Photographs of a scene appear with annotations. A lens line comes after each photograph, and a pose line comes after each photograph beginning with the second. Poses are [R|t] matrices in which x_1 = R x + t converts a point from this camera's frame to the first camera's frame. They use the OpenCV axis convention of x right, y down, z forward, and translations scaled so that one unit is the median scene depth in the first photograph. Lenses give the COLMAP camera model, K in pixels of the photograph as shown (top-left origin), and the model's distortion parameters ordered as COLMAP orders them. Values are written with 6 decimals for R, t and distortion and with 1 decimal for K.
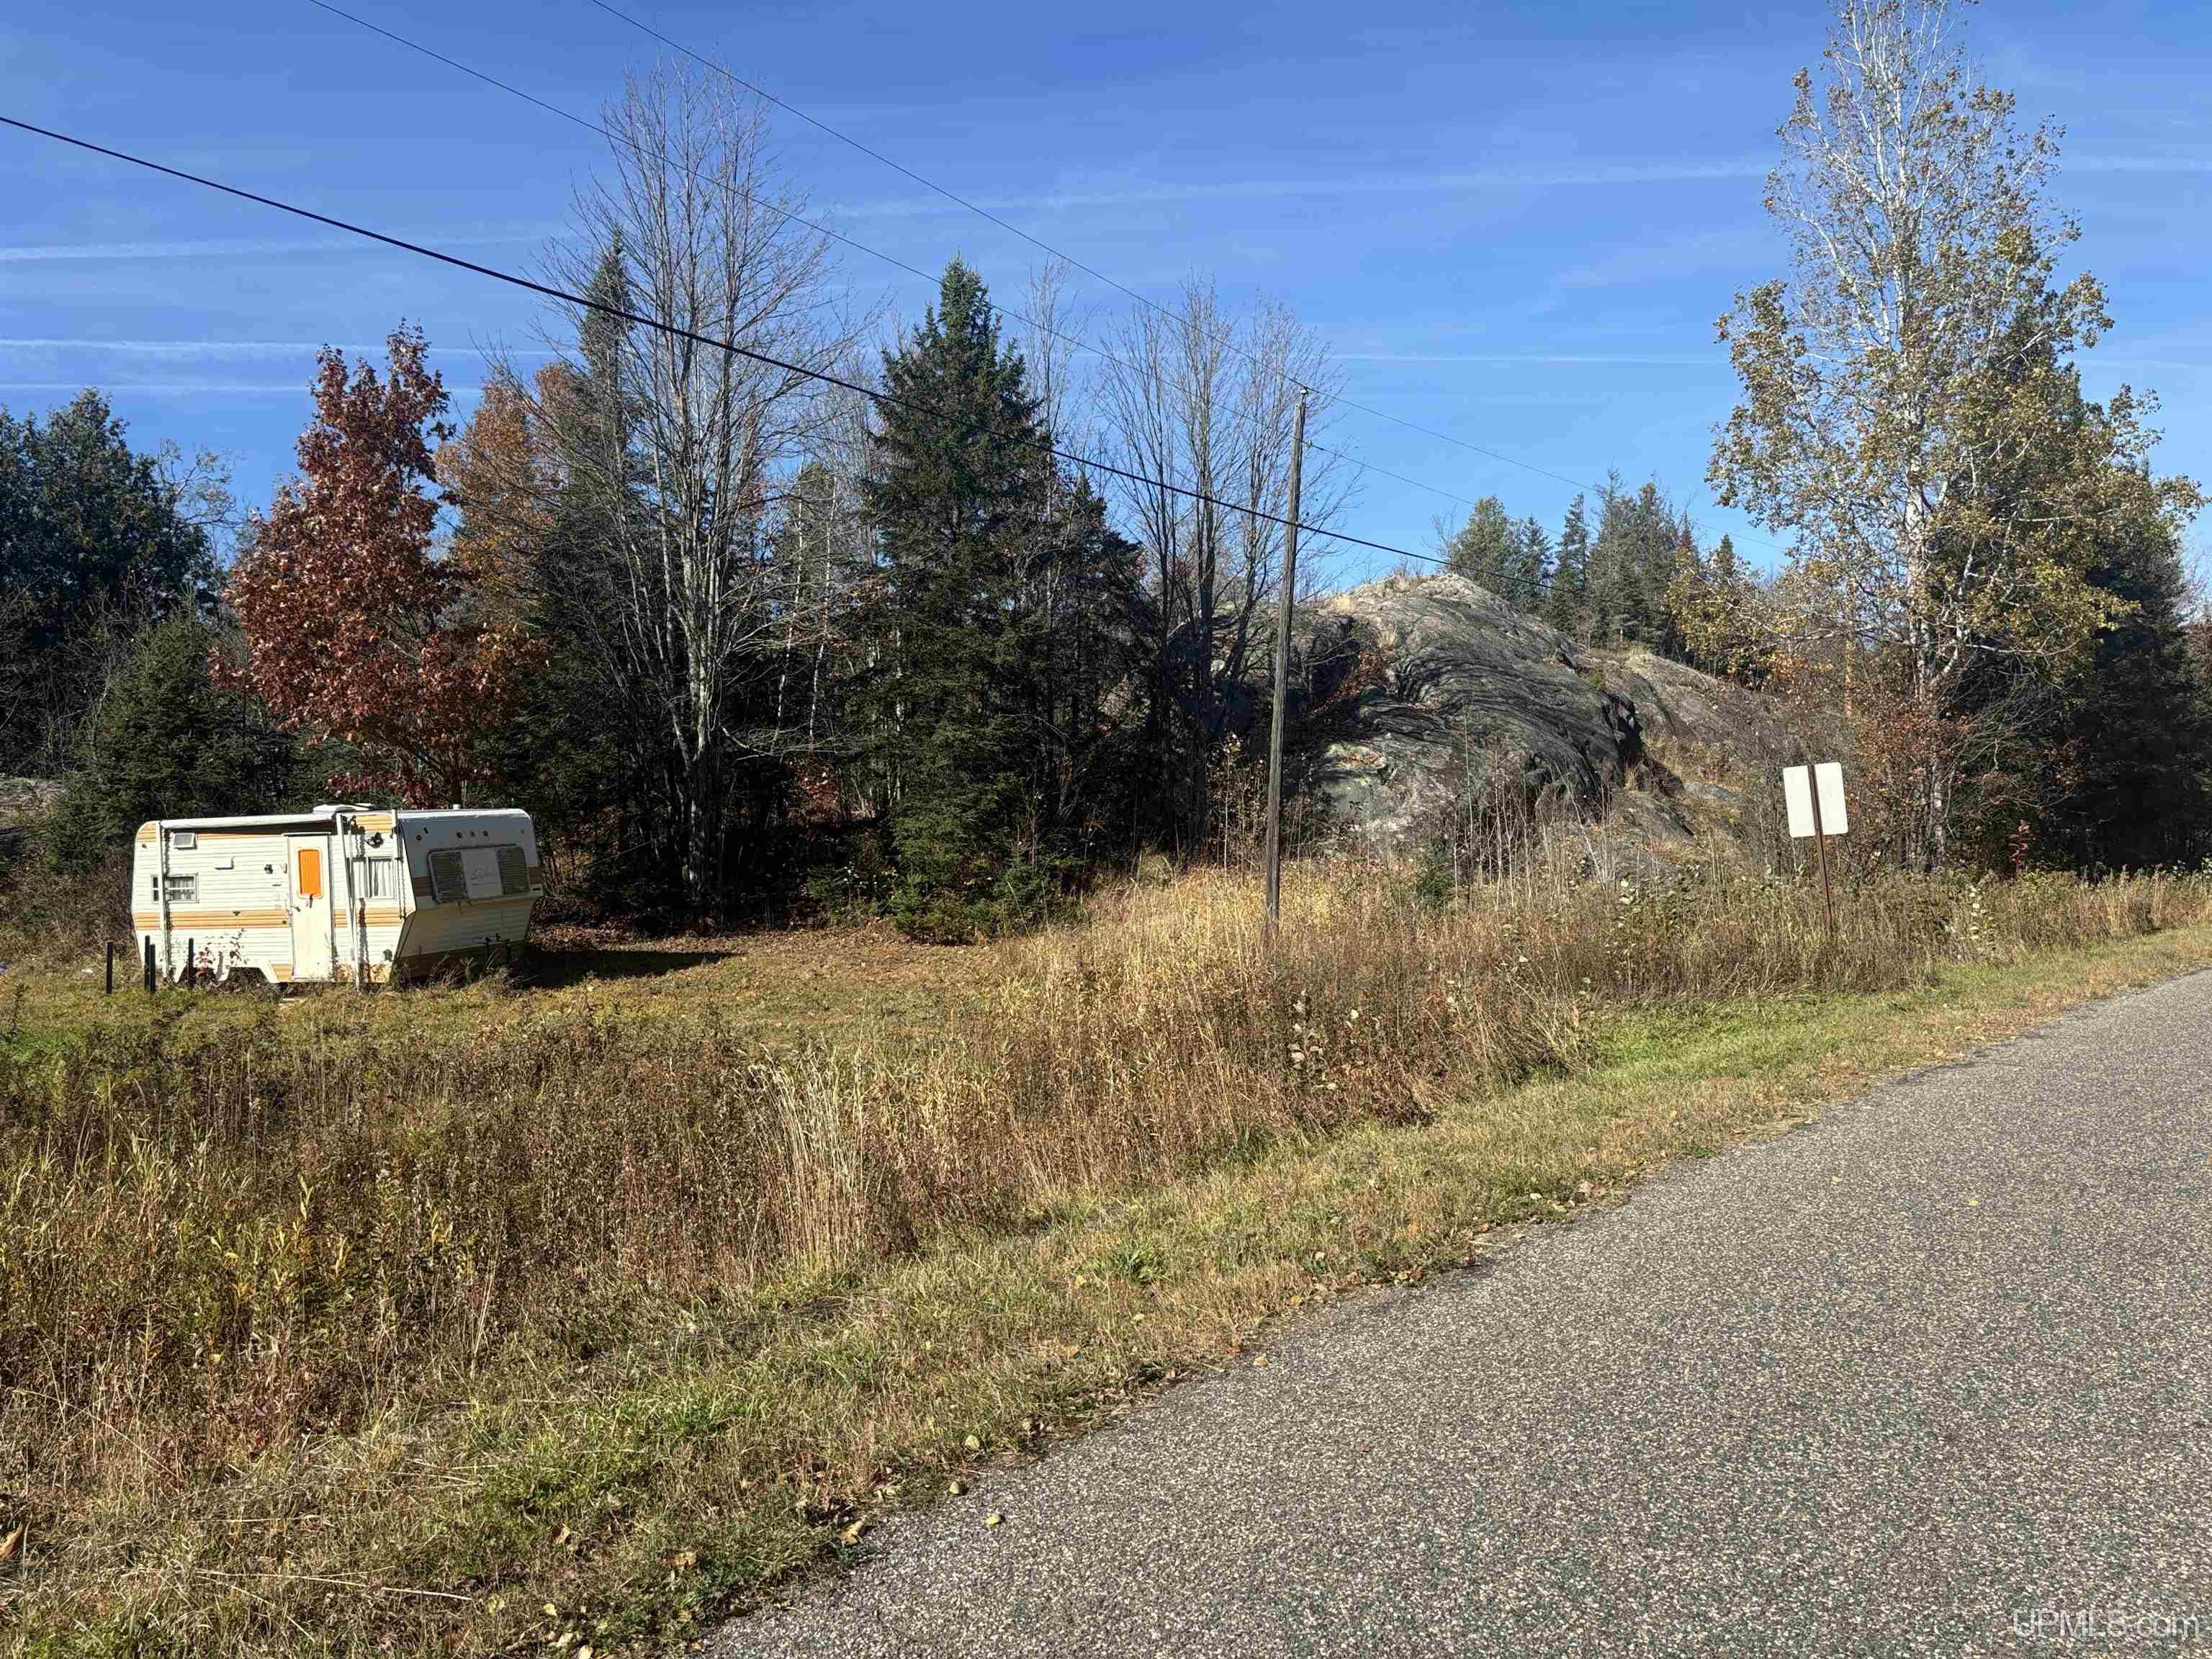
lens RADIAL K [[1643.5, 0, 1091.4], [0, 1643.5, 772.9], [0, 0, 1]] dist [0.032988, -0.005185]
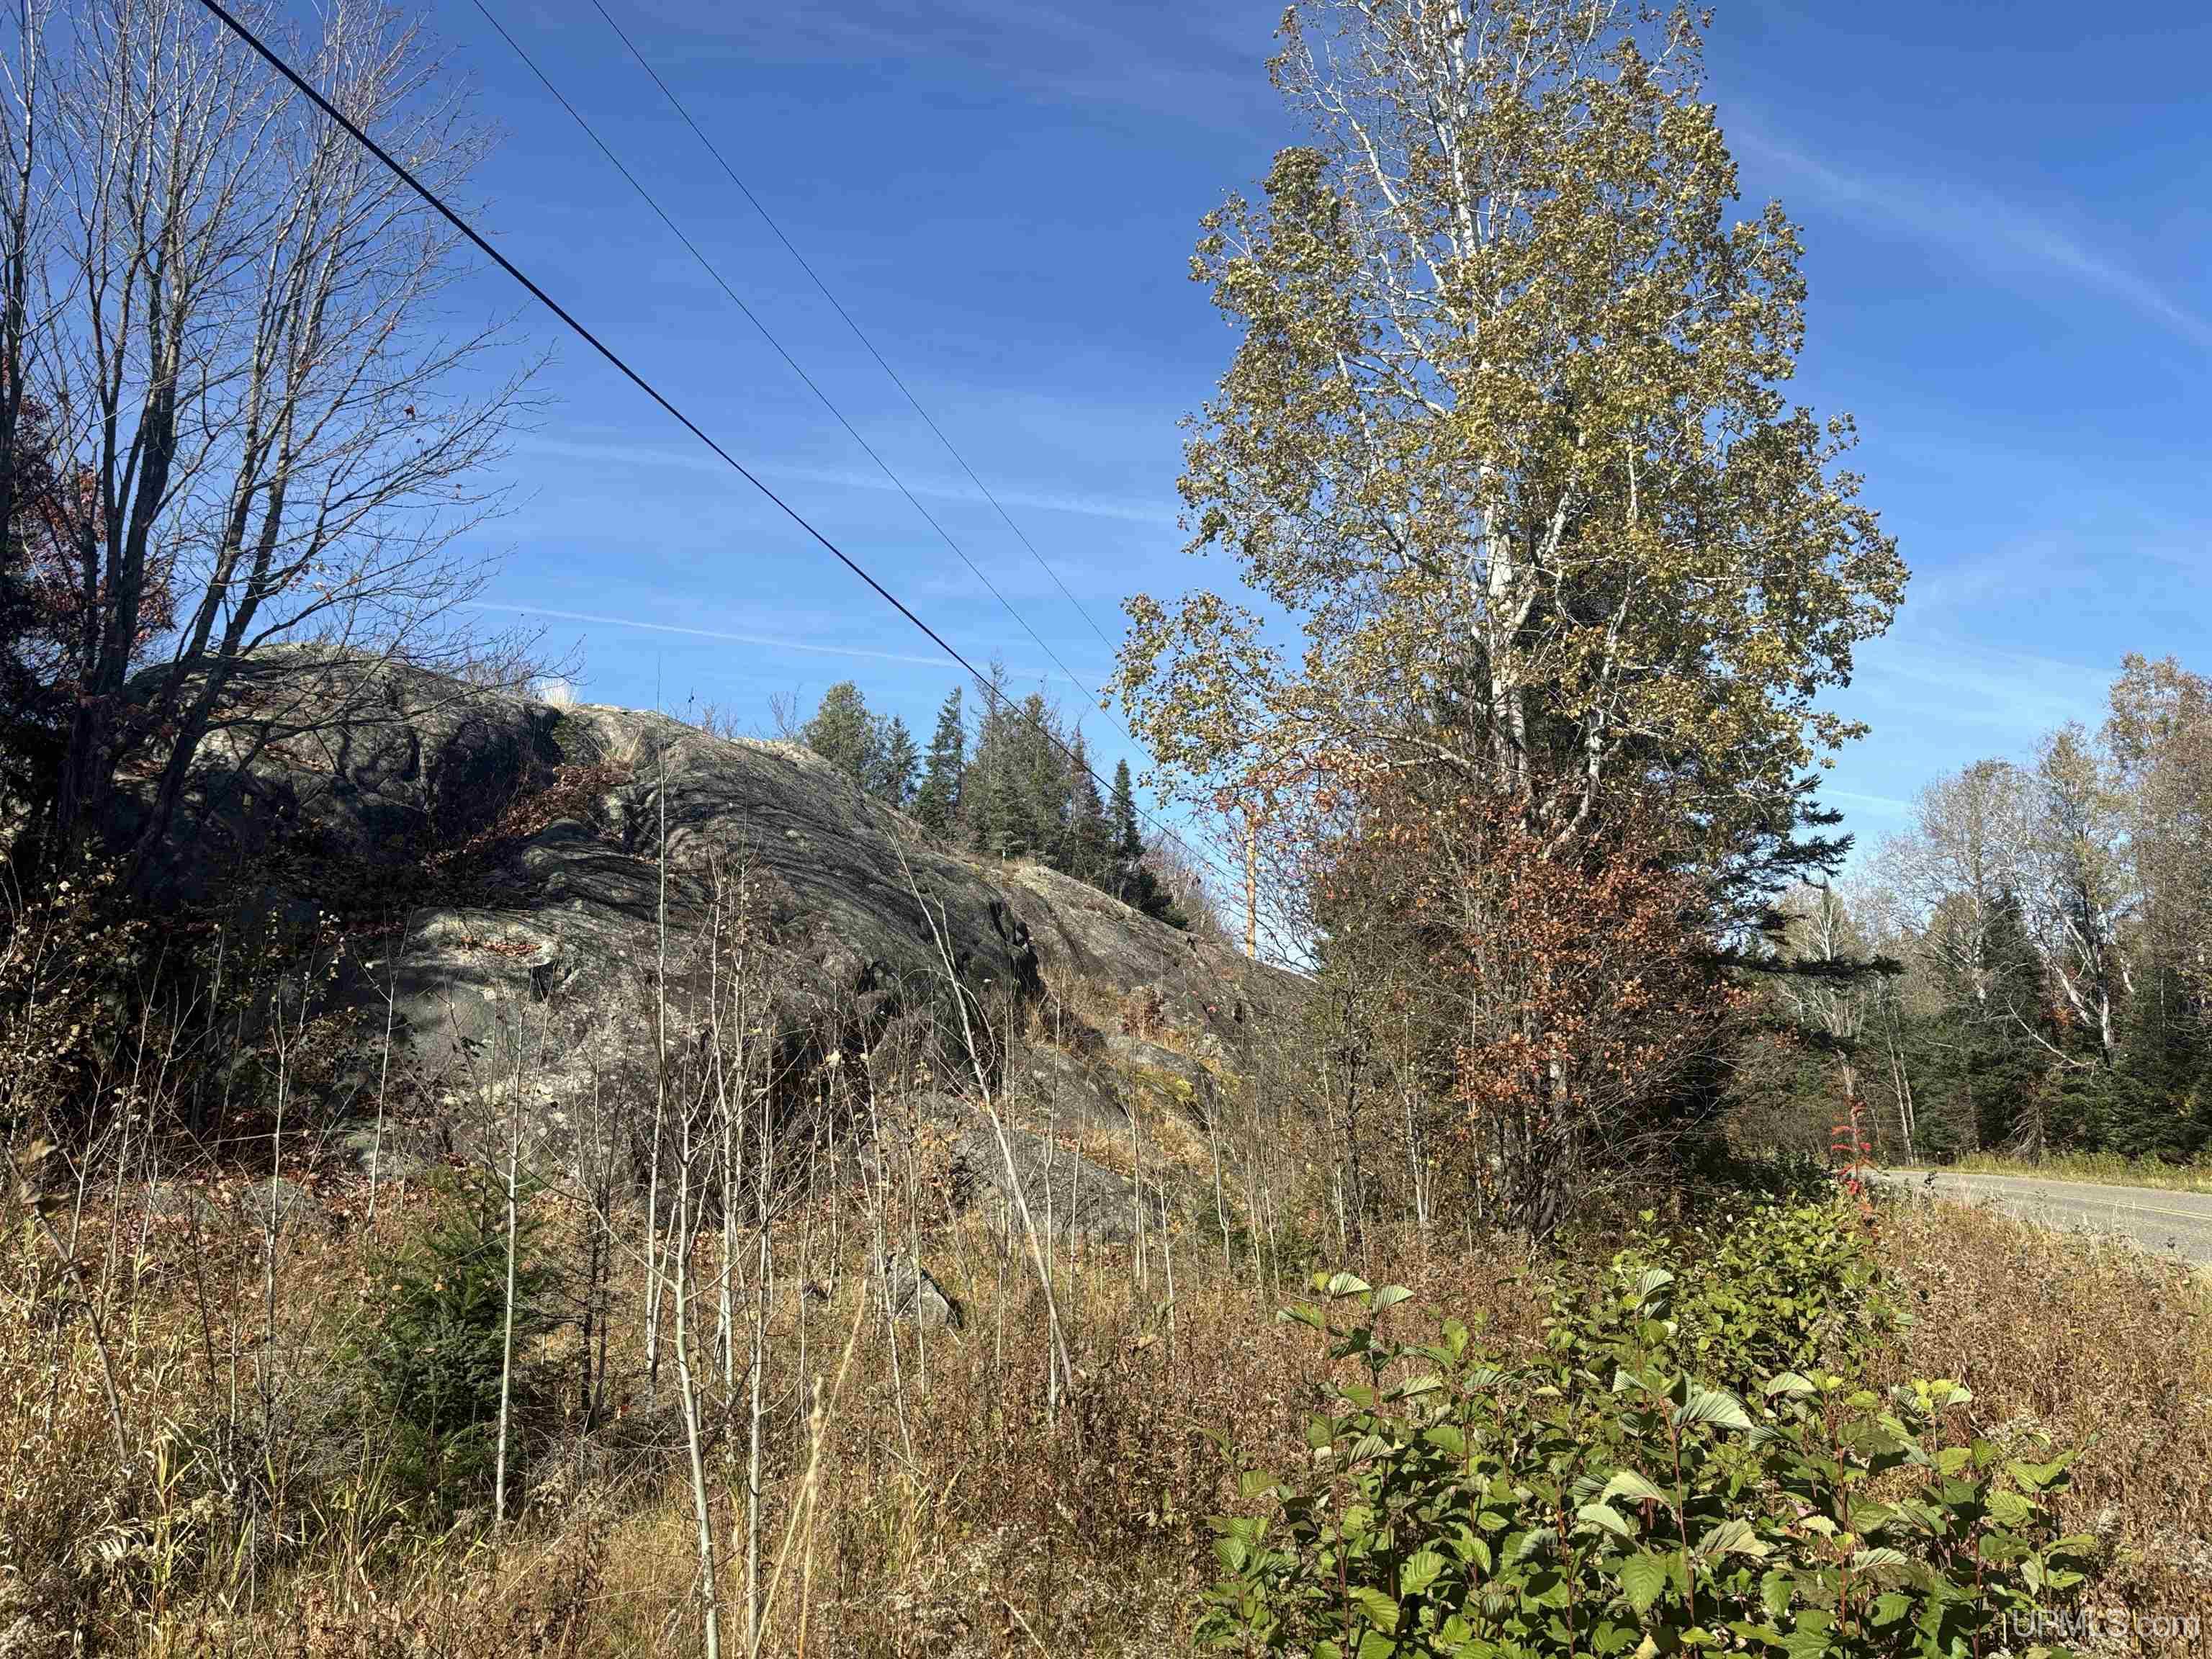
lens RADIAL K [[1643.5, 0, 1119.4], [0, 1643.5, 833.4], [0, 0, 1]] dist [0.032988, -0.005185]
pose [[0.922134, 0.075326, 0.379466, 0.130257], [-0.022959, 0.989788, -0.140685, 0.019010], [-0.386188, 0.121018, 0.914447, 0.453281]]
